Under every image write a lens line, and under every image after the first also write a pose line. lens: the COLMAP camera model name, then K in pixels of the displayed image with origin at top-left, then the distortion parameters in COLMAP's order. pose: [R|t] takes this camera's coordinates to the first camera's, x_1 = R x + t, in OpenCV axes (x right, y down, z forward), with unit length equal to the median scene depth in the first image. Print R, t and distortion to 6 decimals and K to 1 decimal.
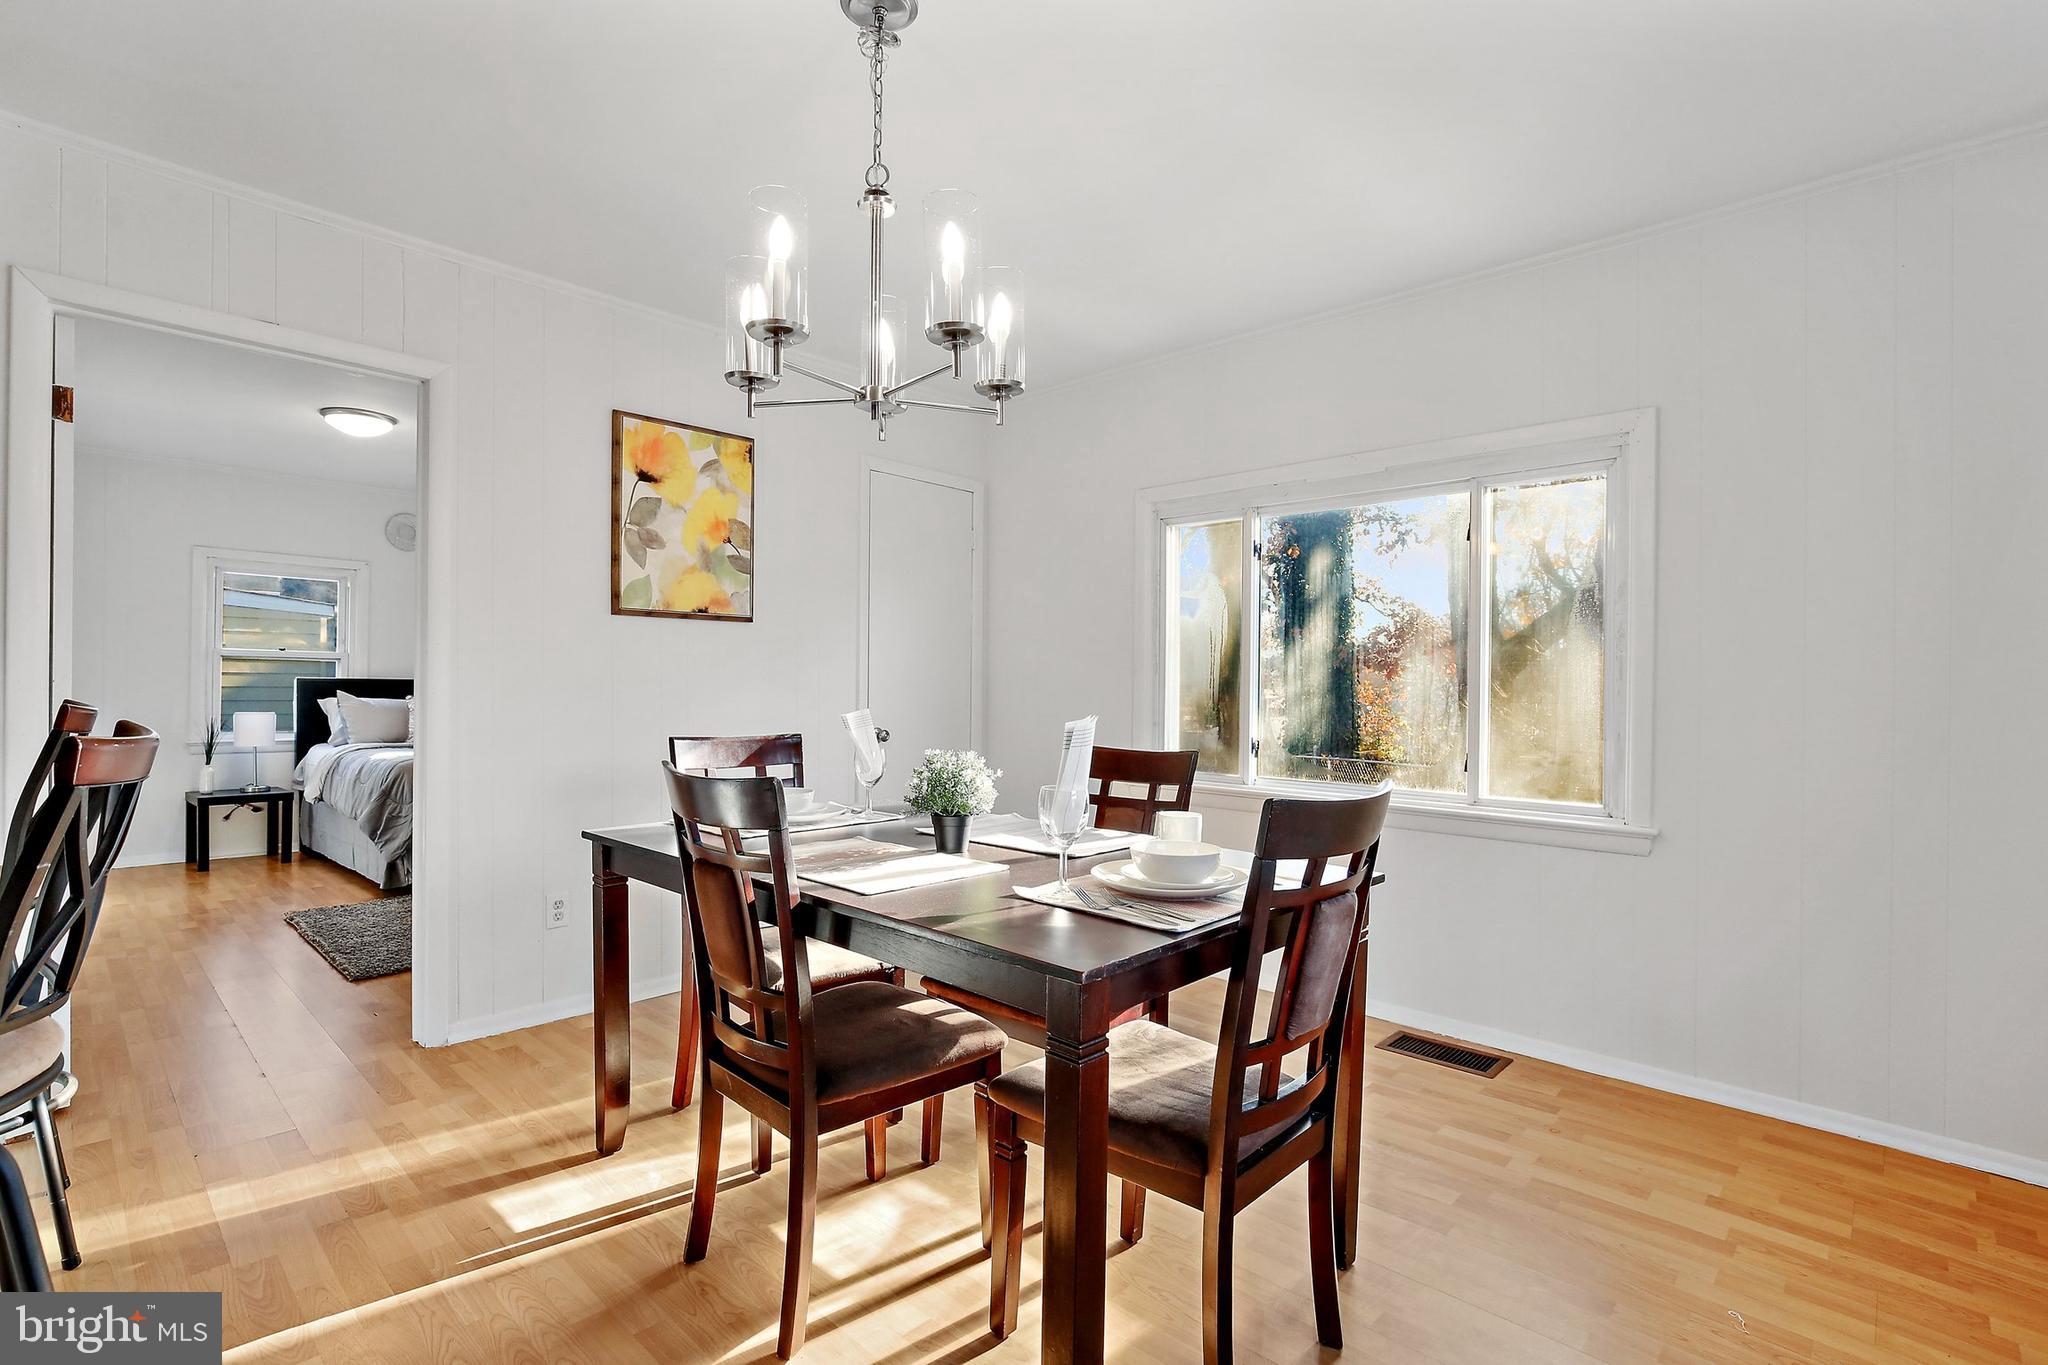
lens RADIAL K [[946.2, 0, 1017.9], [0, 946.2, 687.2], [0, 0, 1]] dist [-0.027486, 0.007359]
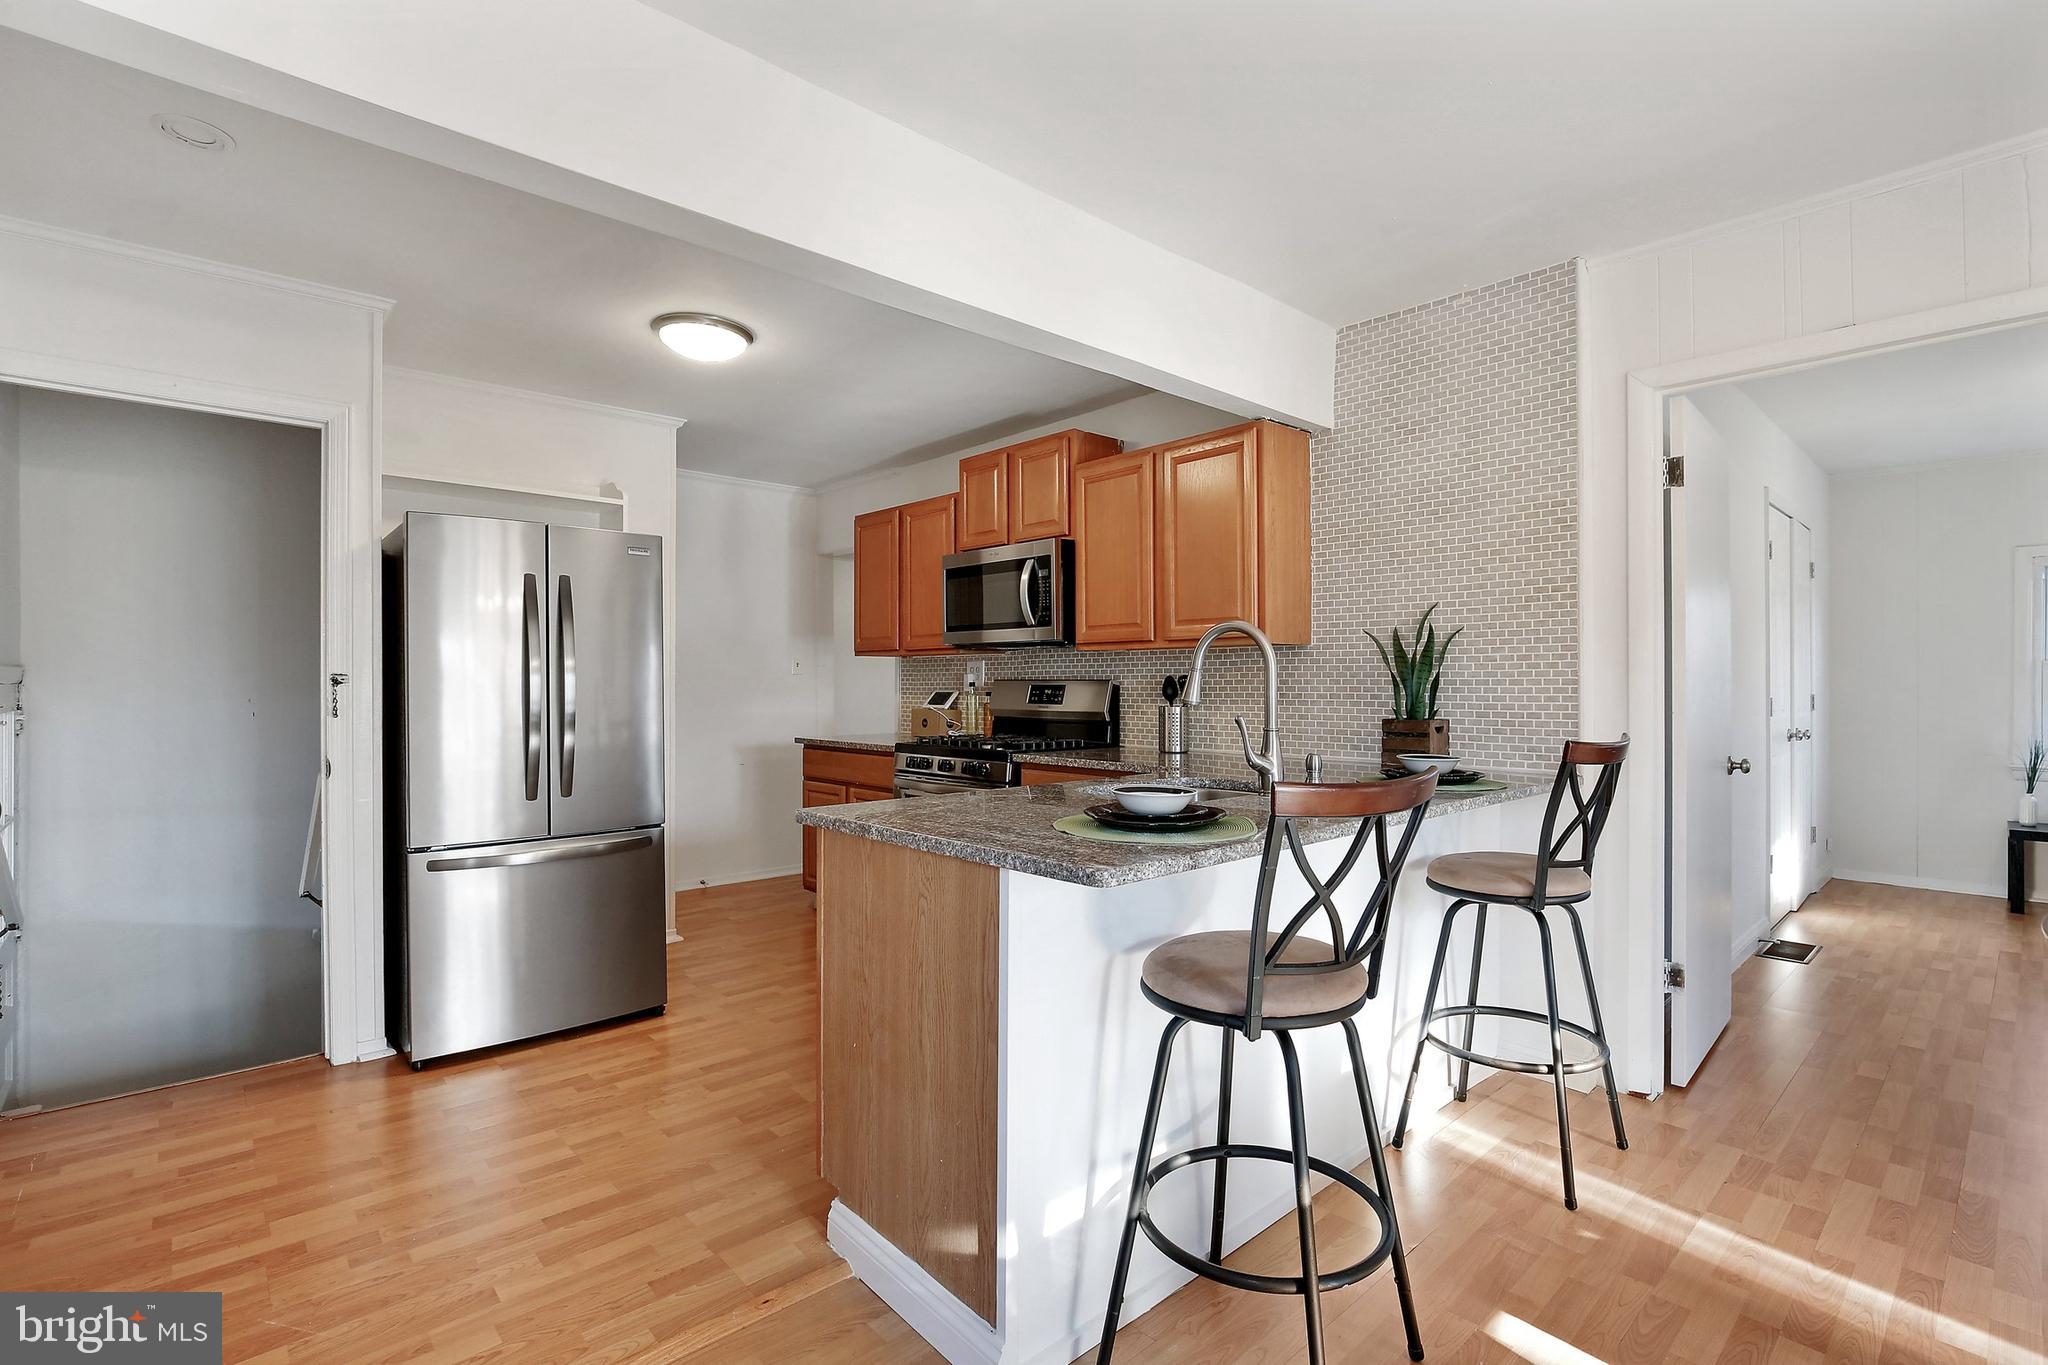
lens RADIAL K [[941.9, 0, 1020.1], [0, 941.9, 679.1], [0, 0, 1]] dist [-0.023383, 0.006847]
pose [[-0.077245, -0.014398, -0.996908, 0.120610], [0.000826, 0.999894, -0.014505, -0.021642], [0.997012, -0.001944, -0.077225, 0.182213]]
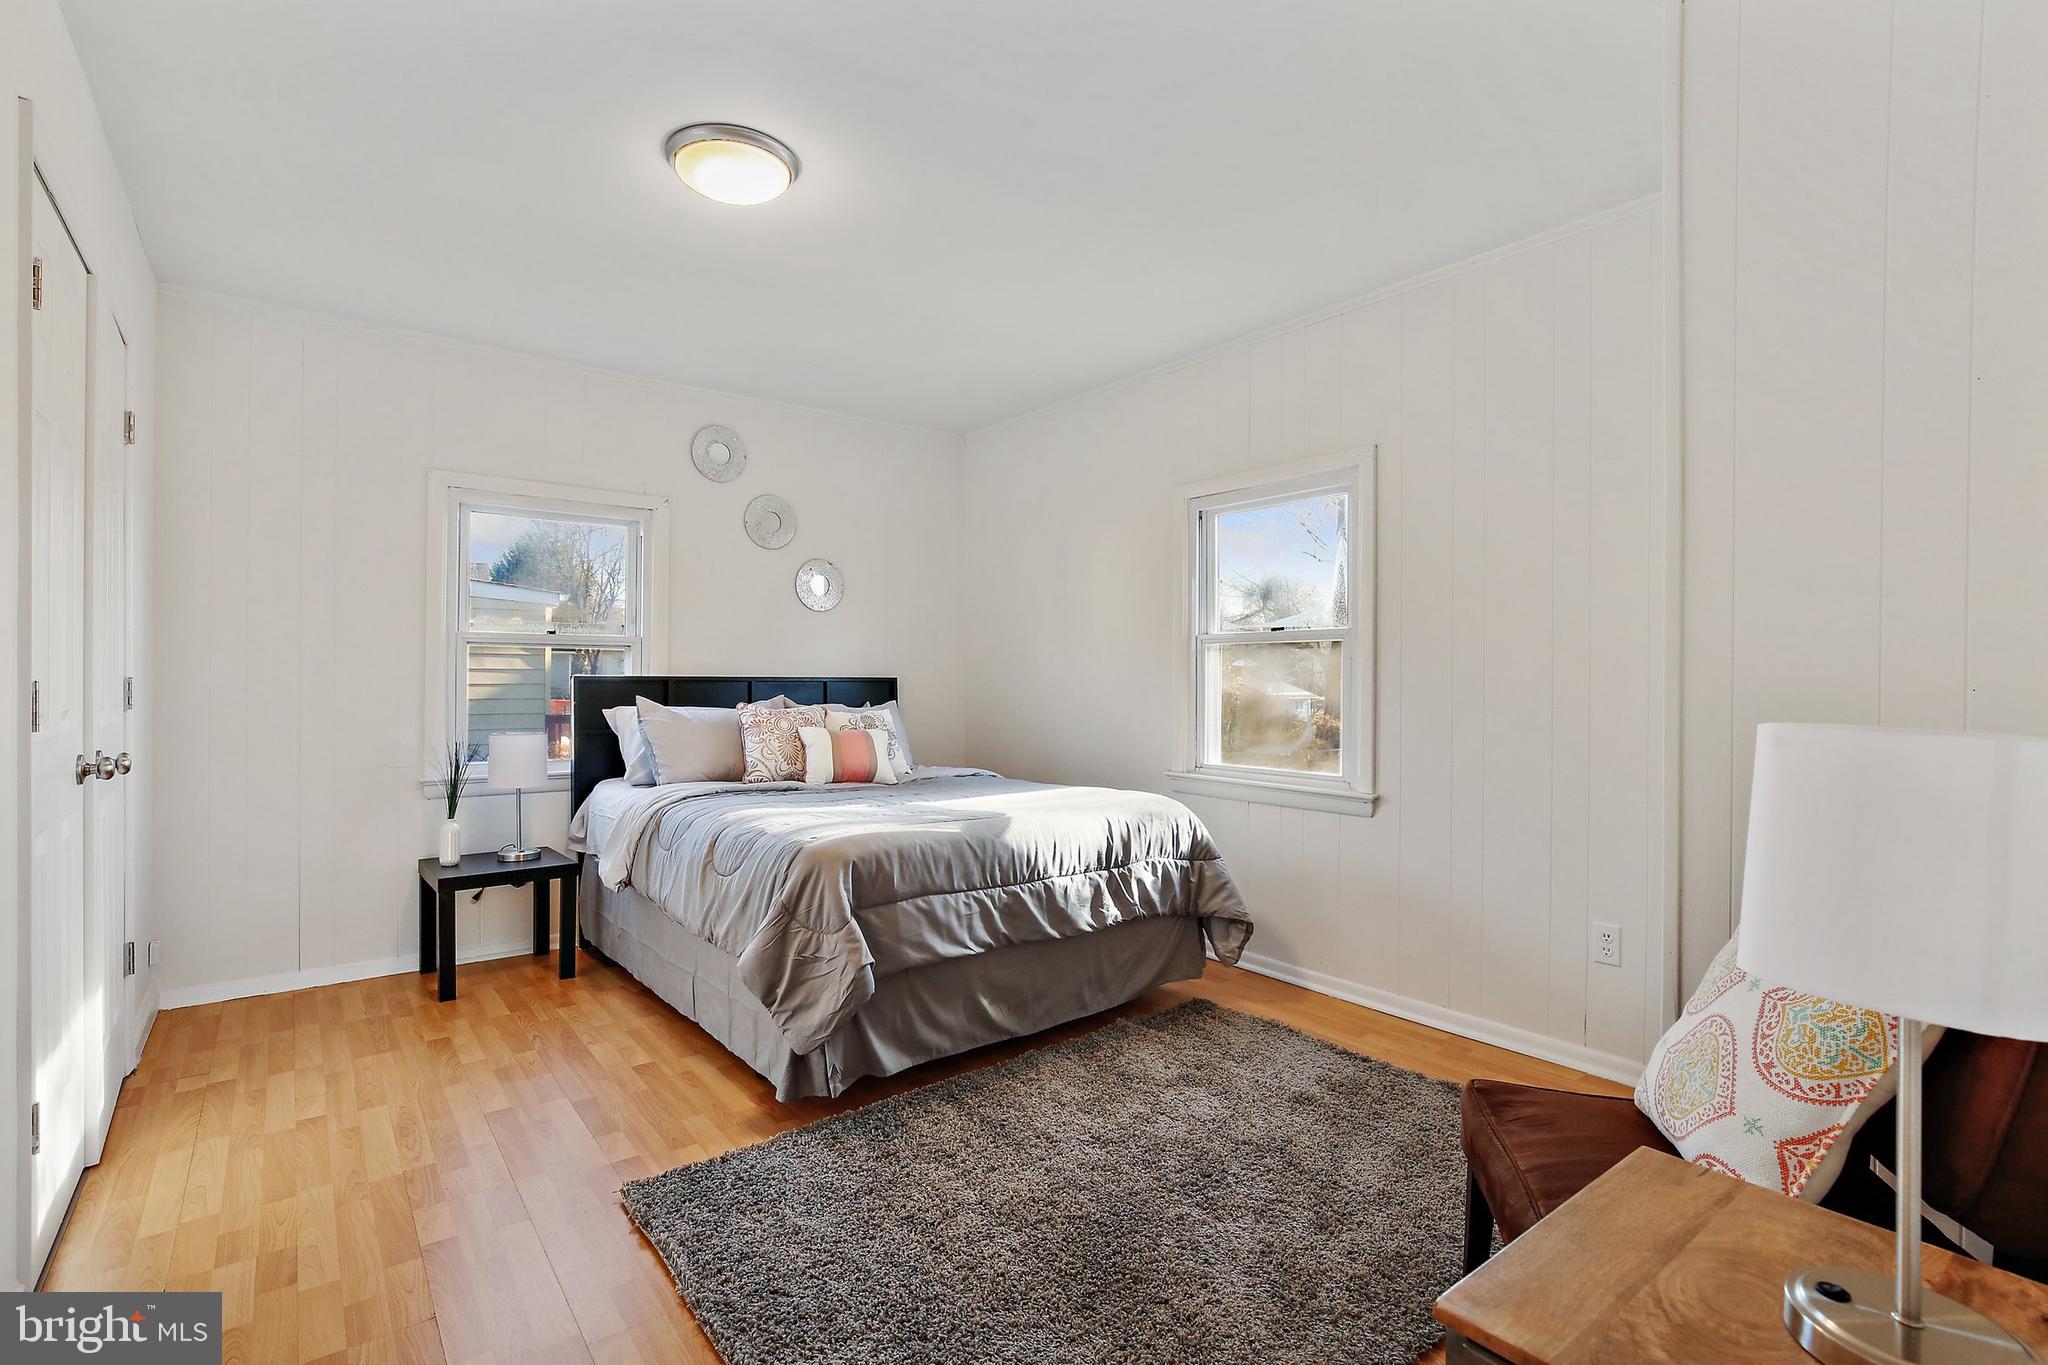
lens RADIAL K [[941.9, 0, 1020.1], [0, 941.9, 679.1], [0, 0, 1]] dist [-0.023383, 0.006847]
pose [[0.988783, -0.004180, -0.149303, -0.644786], [0.004370, 0.999990, 0.000948, -0.012341], [0.149297, -0.001590, 0.988791, 0.706864]]
